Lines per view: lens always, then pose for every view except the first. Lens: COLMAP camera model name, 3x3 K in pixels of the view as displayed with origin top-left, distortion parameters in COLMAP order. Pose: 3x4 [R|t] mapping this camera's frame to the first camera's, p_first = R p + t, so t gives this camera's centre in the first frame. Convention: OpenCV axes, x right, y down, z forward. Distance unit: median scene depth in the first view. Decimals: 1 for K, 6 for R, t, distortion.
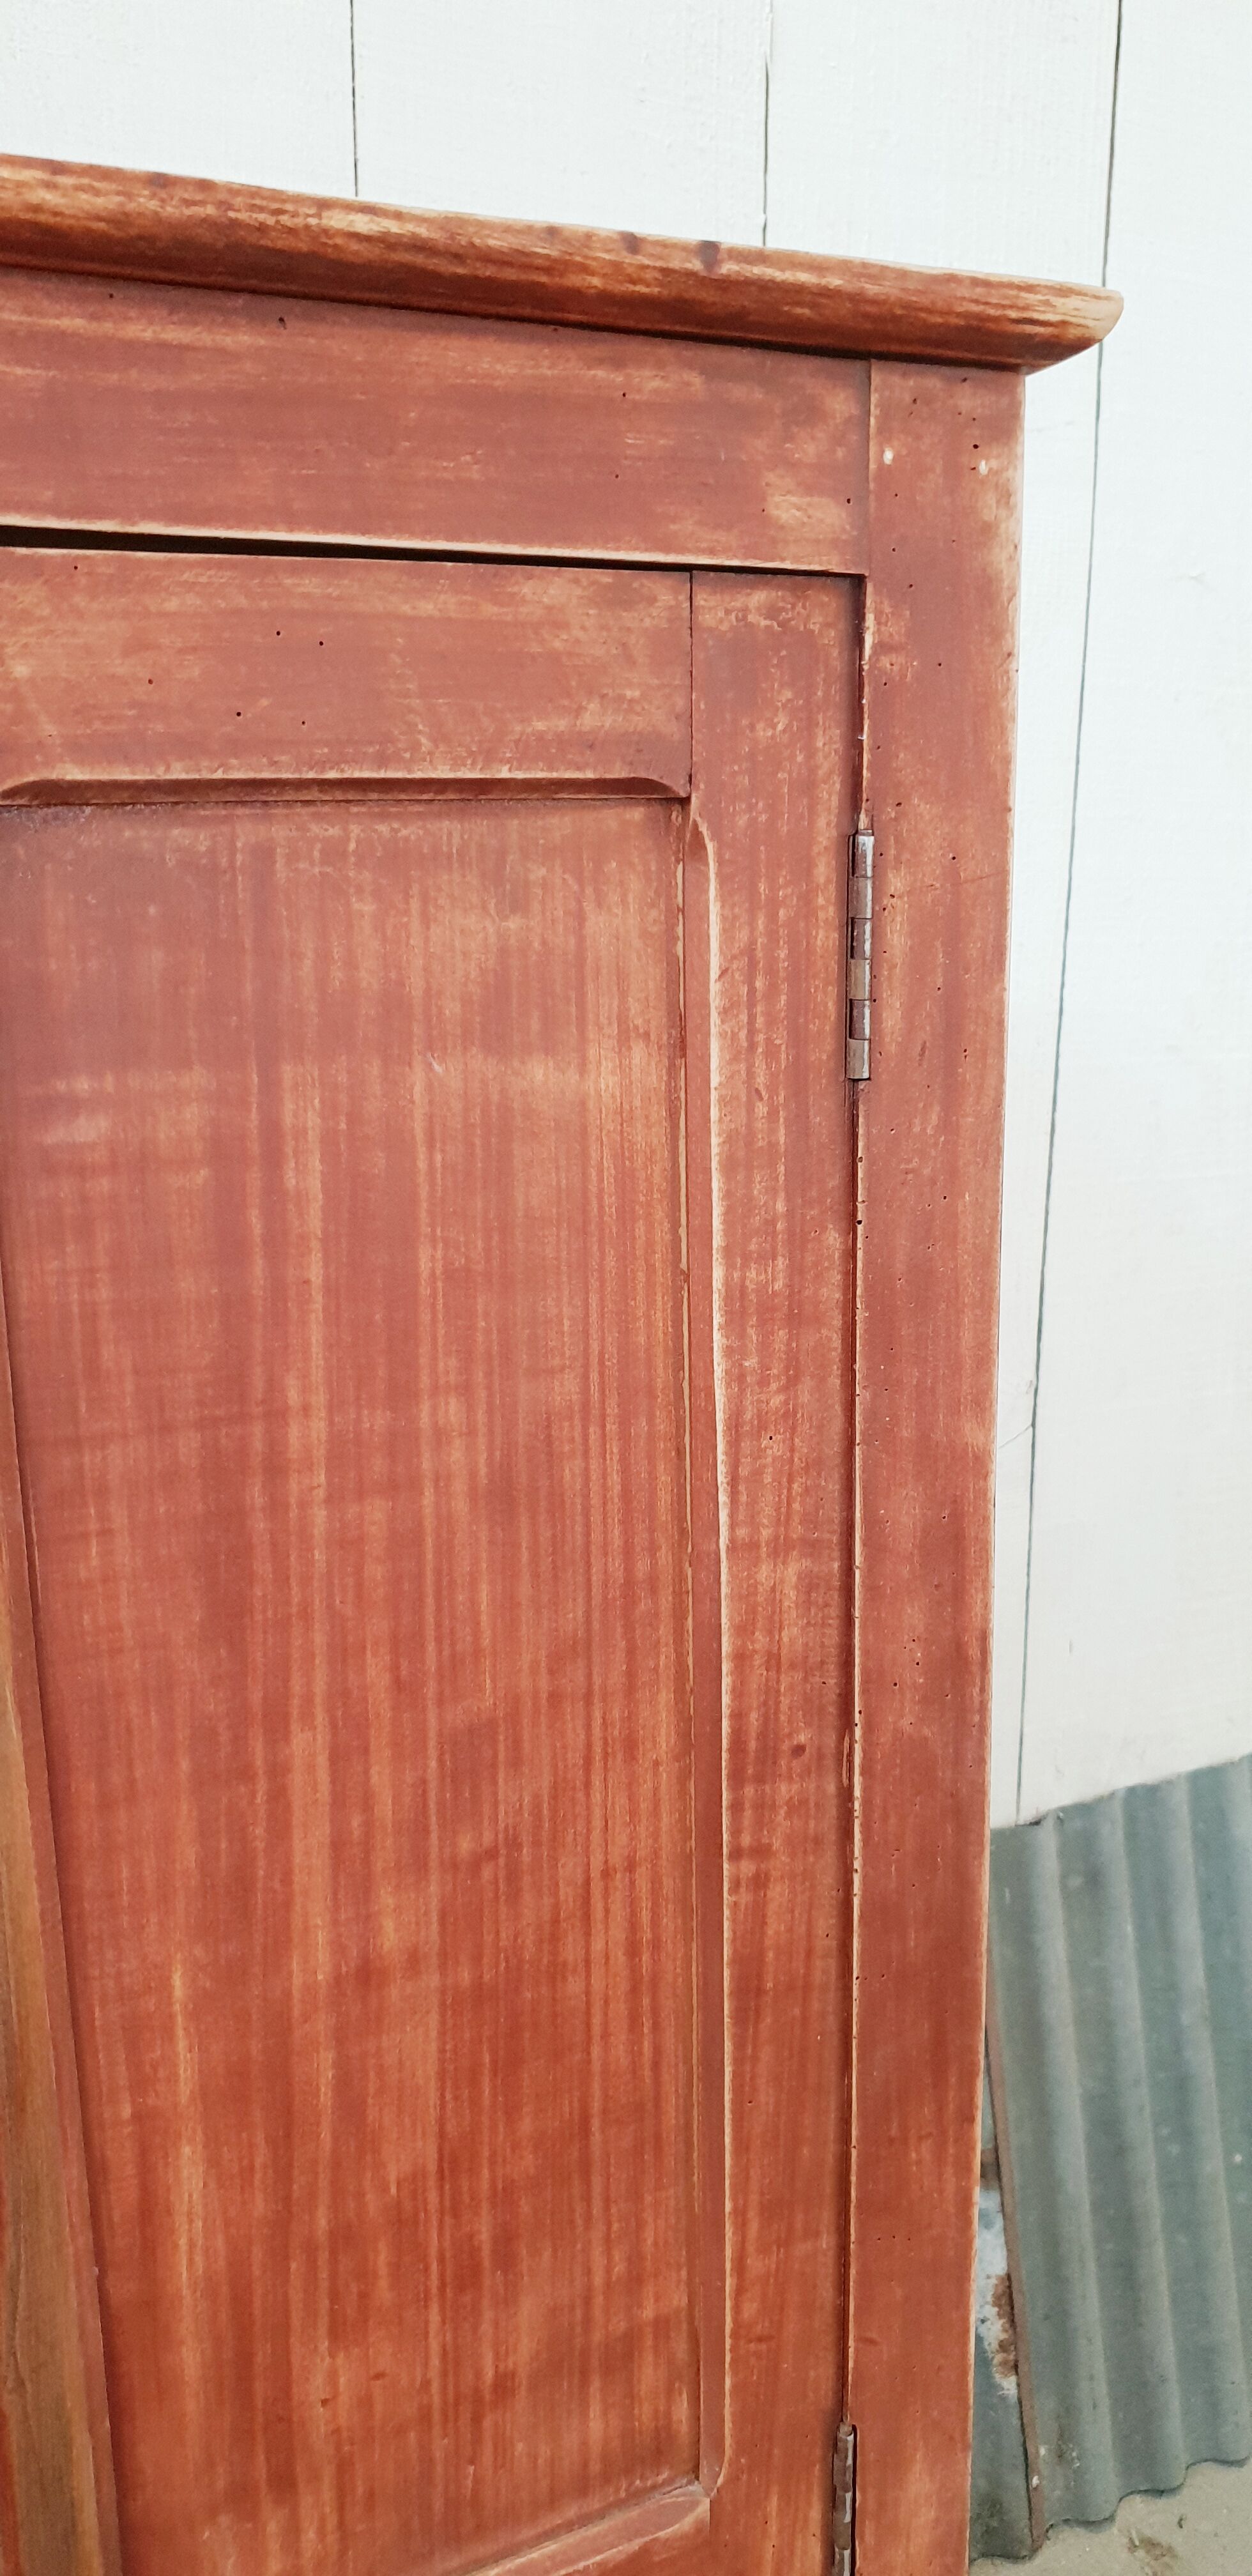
lens RADIAL K [[1986.2, 0, 661.0], [0, 1986.2, 1280.1], [0, 0, 1]] dist [0.005865, -0.000312]
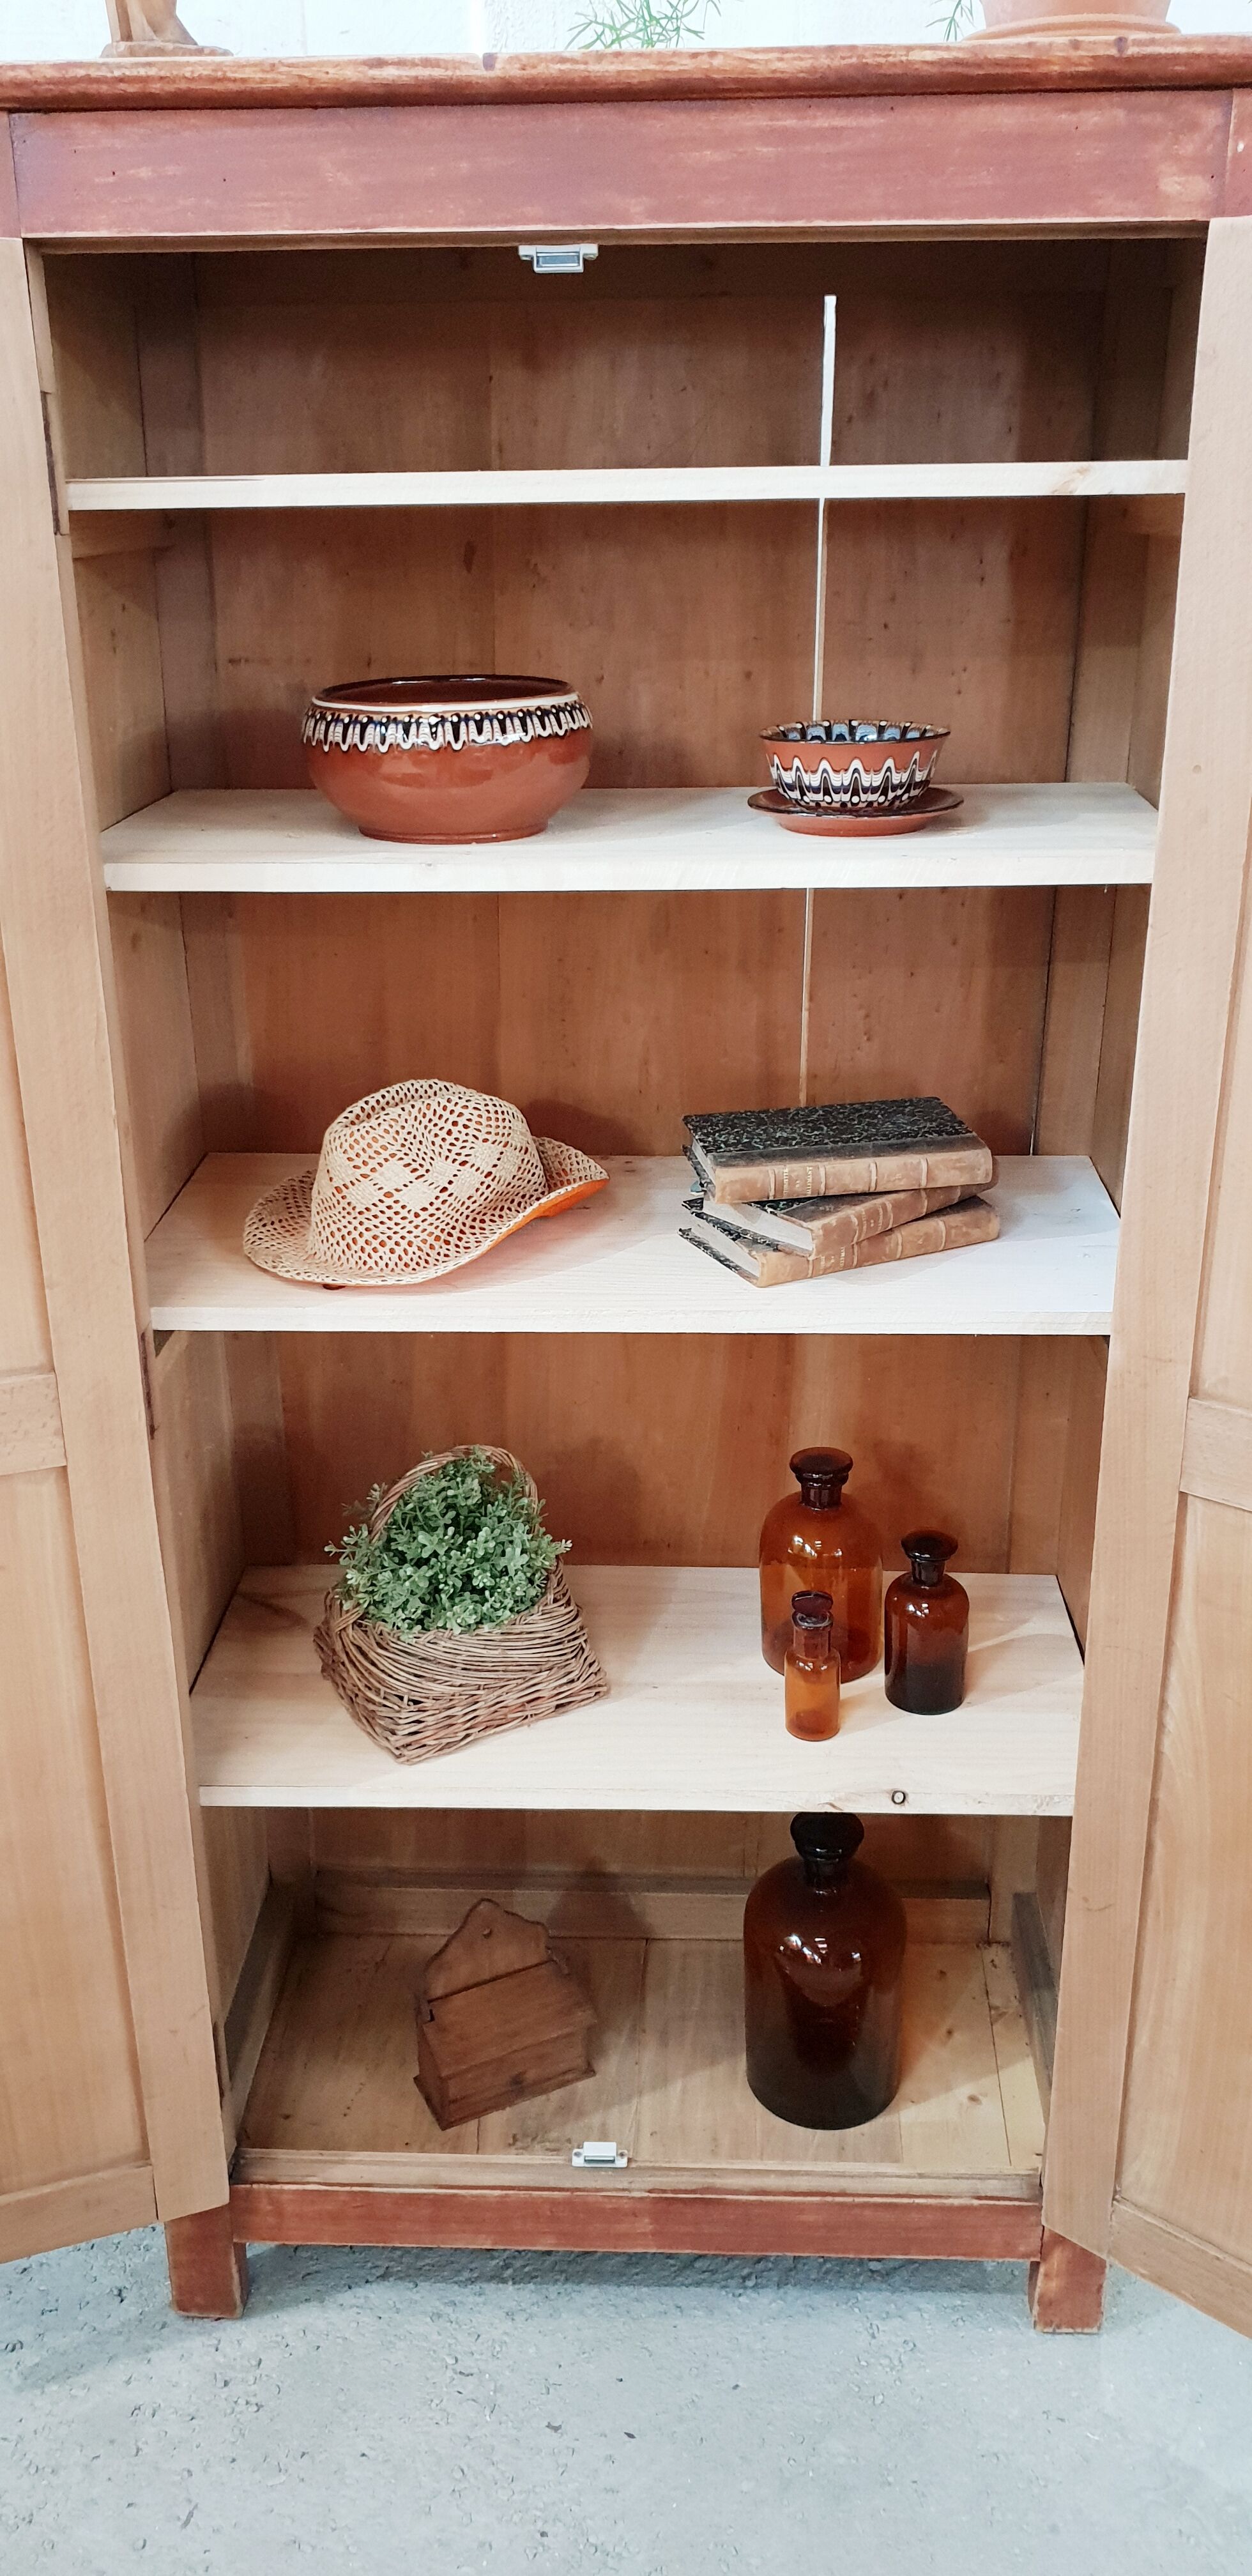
lens RADIAL K [[1986.2, 0, 634.0], [0, 1986.2, 1298.7], [0, 0, 1]] dist [0.005865, -0.000312]
pose [[0.886946, 0.166829, -0.430691, 0.564135], [-0.098520, 0.979363, 0.176471, 0.323483], [0.451243, -0.114089, 0.885078, -0.911530]]
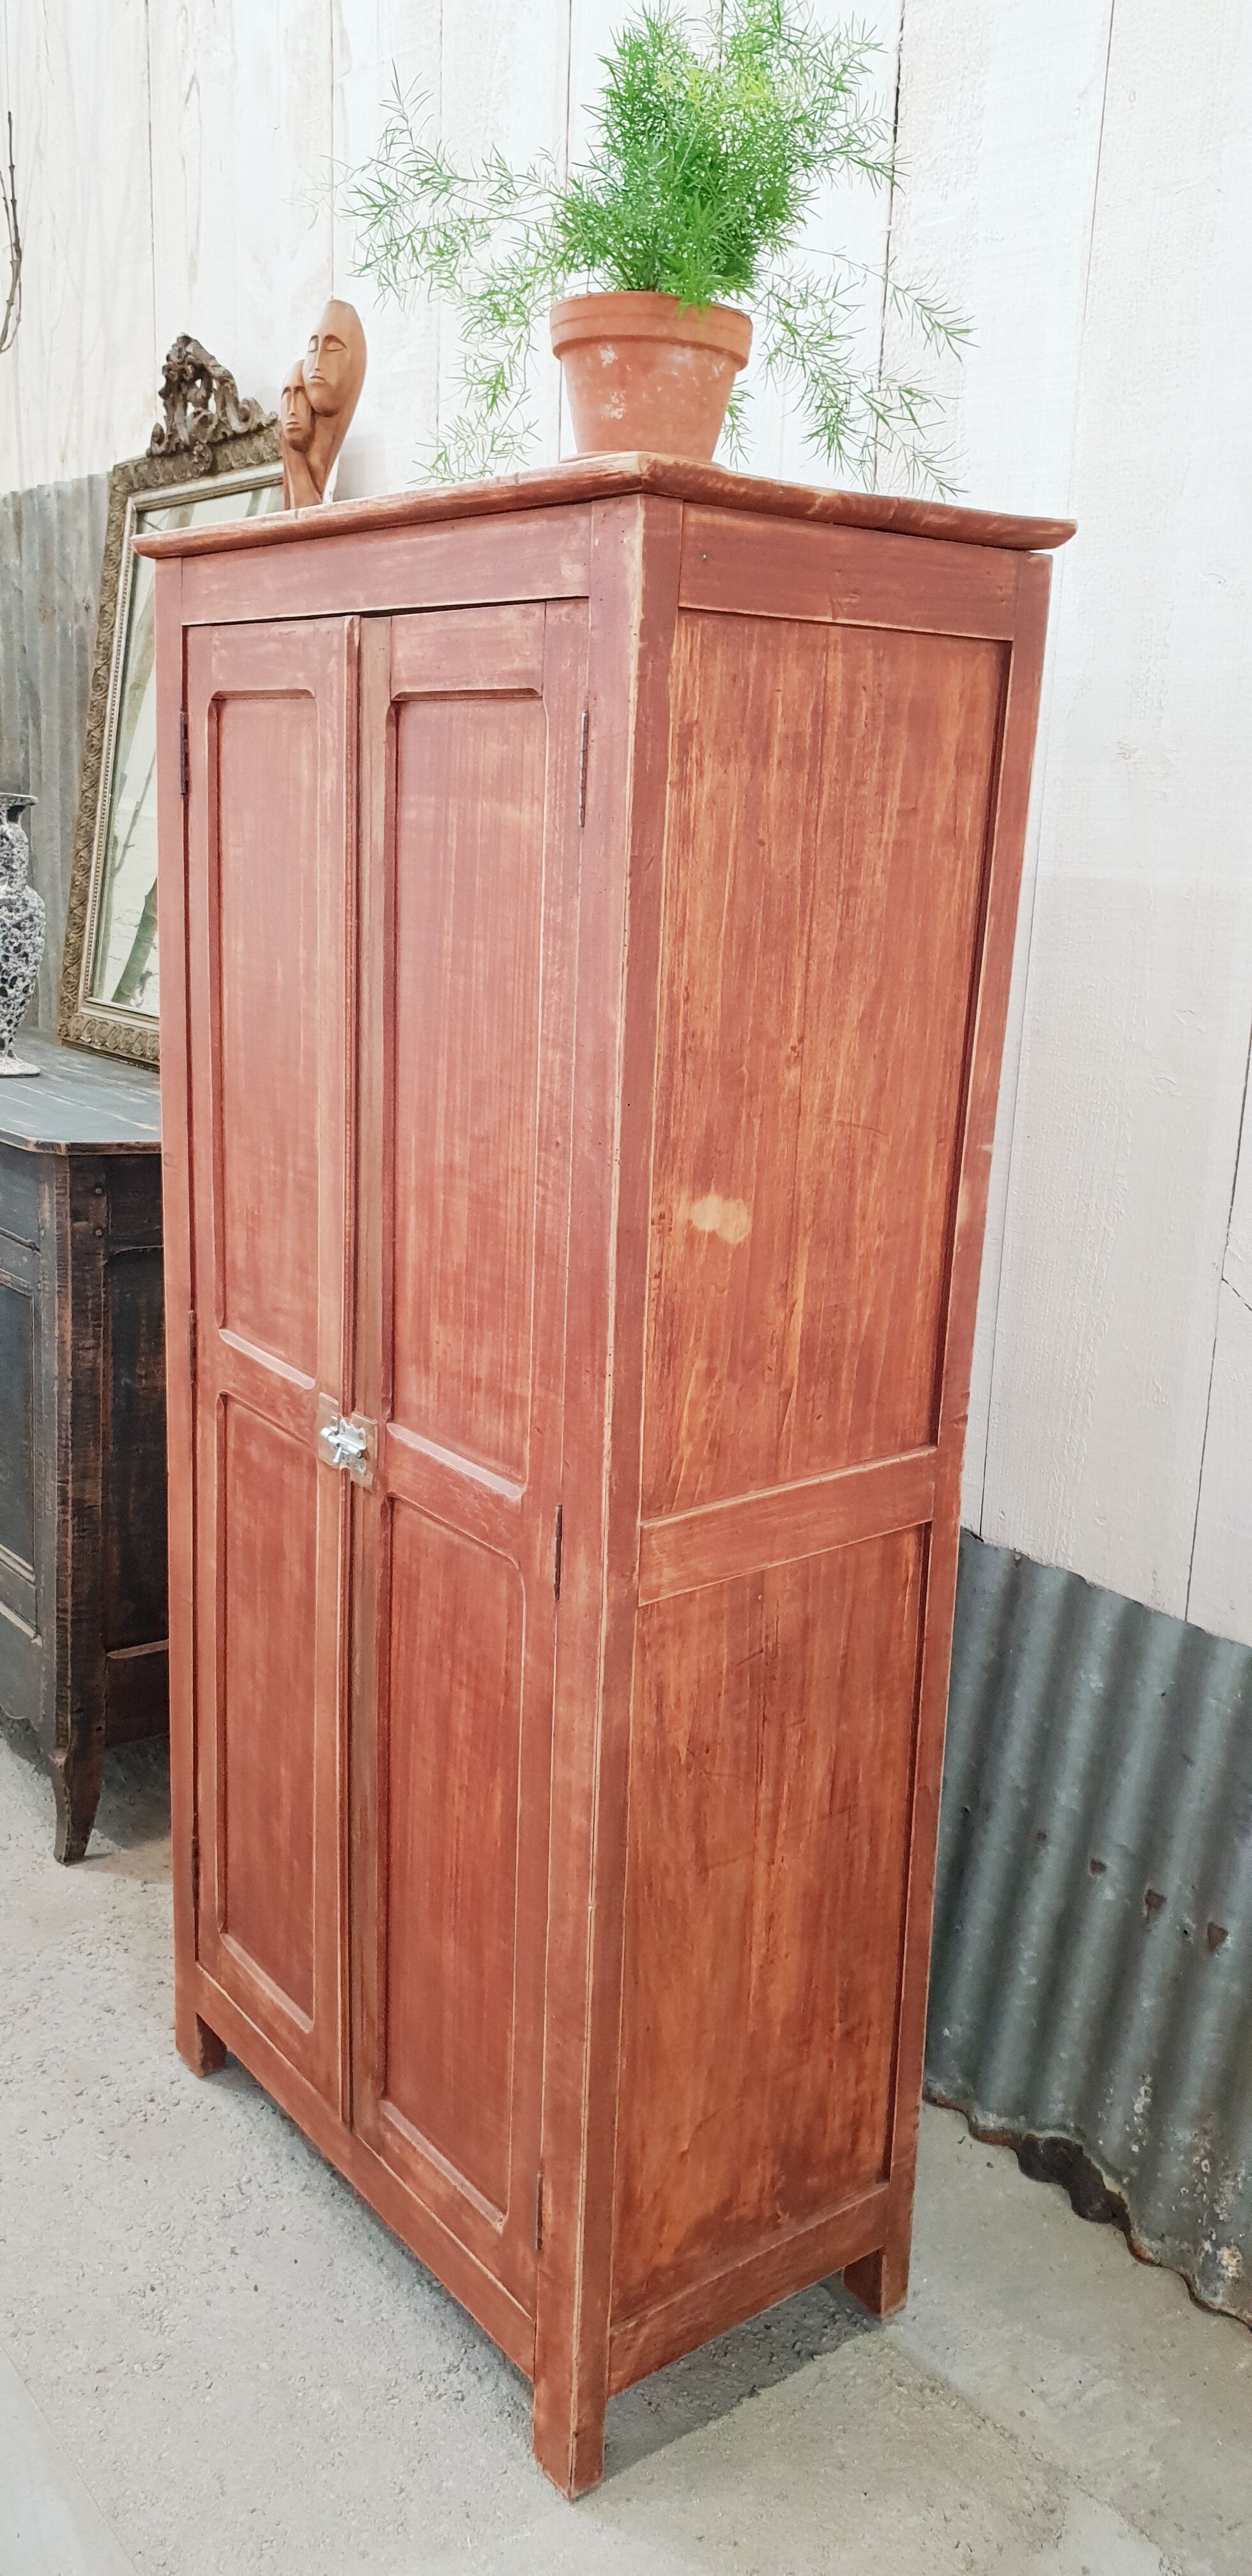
lens RADIAL K [[1986.2, 0, 645.2], [0, 1986.2, 1295.5], [0, 0, 1]] dist [0.005865, -0.000312]
pose [[0.225606, 0.258259, -0.939364, 2.459640], [-0.259525, 0.945312, 0.197565, -0.065441], [0.939015, 0.199216, 0.280293, 0.586881]]
